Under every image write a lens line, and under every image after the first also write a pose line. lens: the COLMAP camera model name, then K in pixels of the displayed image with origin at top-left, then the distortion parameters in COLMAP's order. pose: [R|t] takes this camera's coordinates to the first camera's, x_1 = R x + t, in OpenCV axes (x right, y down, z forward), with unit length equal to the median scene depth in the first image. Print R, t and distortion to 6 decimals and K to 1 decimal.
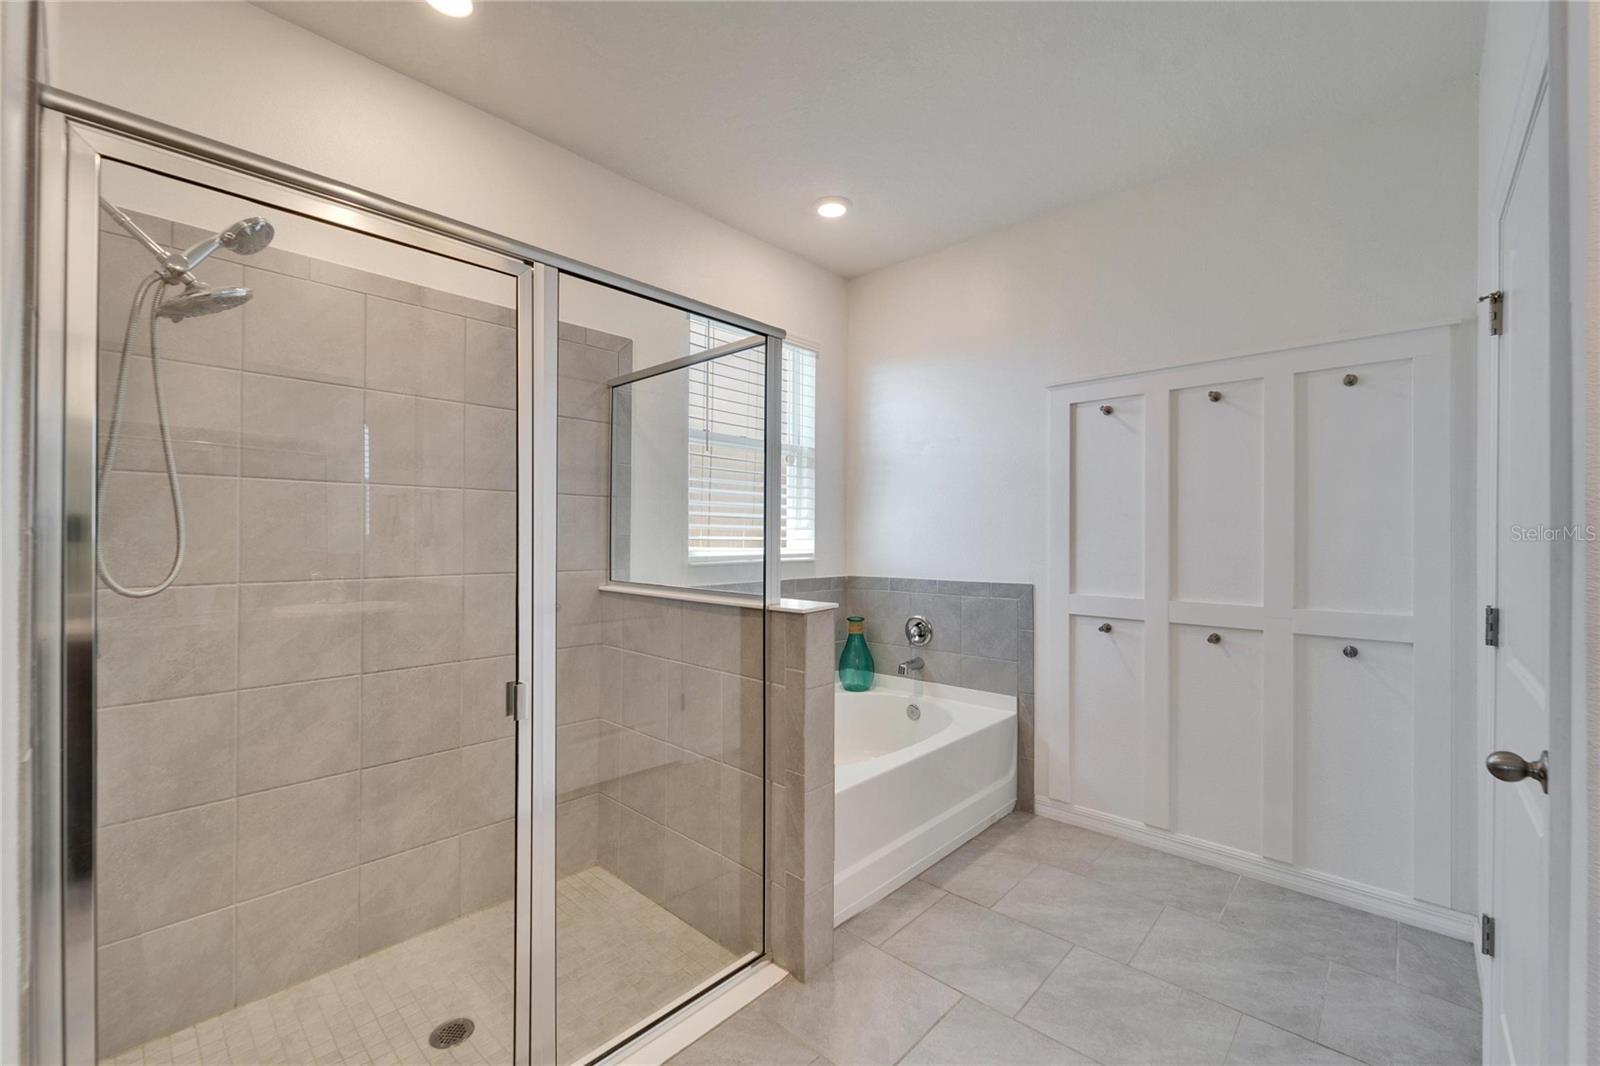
lens RADIAL K [[655.8, 0, 813.9], [0, 655.8, 530.2], [0, 0, 1]] dist [0.001046, -0.000866]
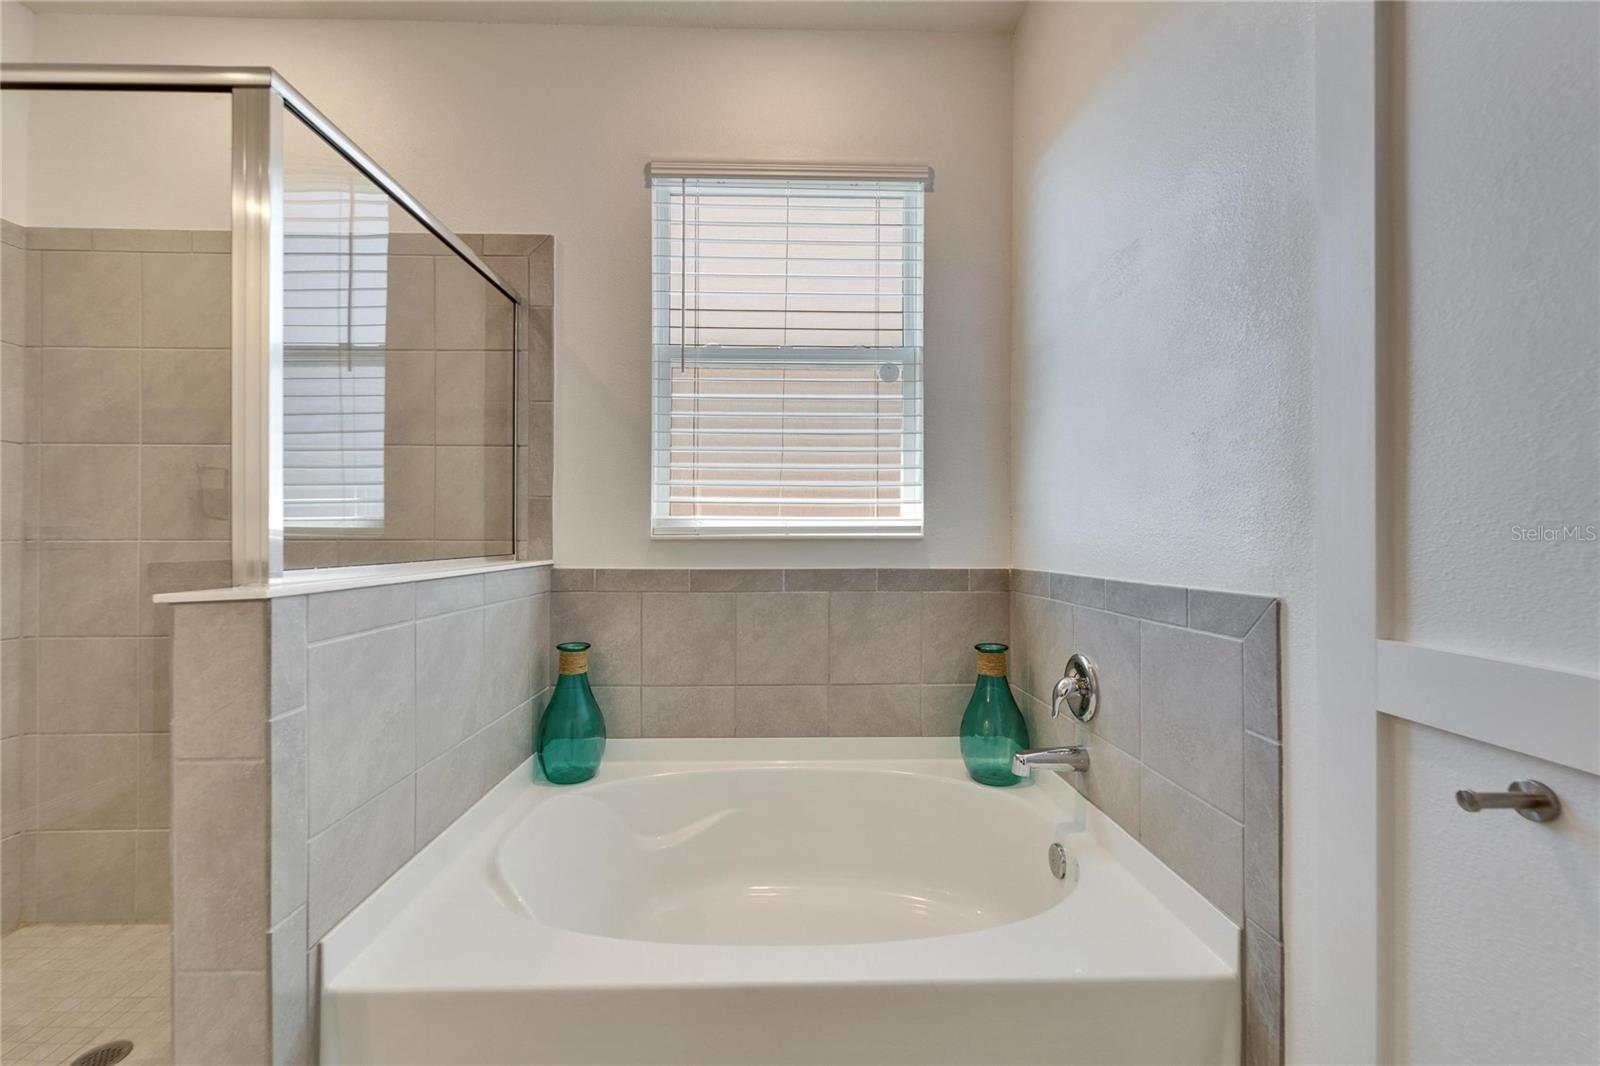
lens RADIAL K [[655.8, 0, 796.4], [0, 655.8, 530.9], [0, 0, 1]] dist [0.001046, -0.000866]
pose [[0.689823, -0.010816, -0.723897, 0.440923], [0.011273, 0.999928, -0.004197, 0.051900], [0.723890, -0.005266, 0.689895, 0.660943]]
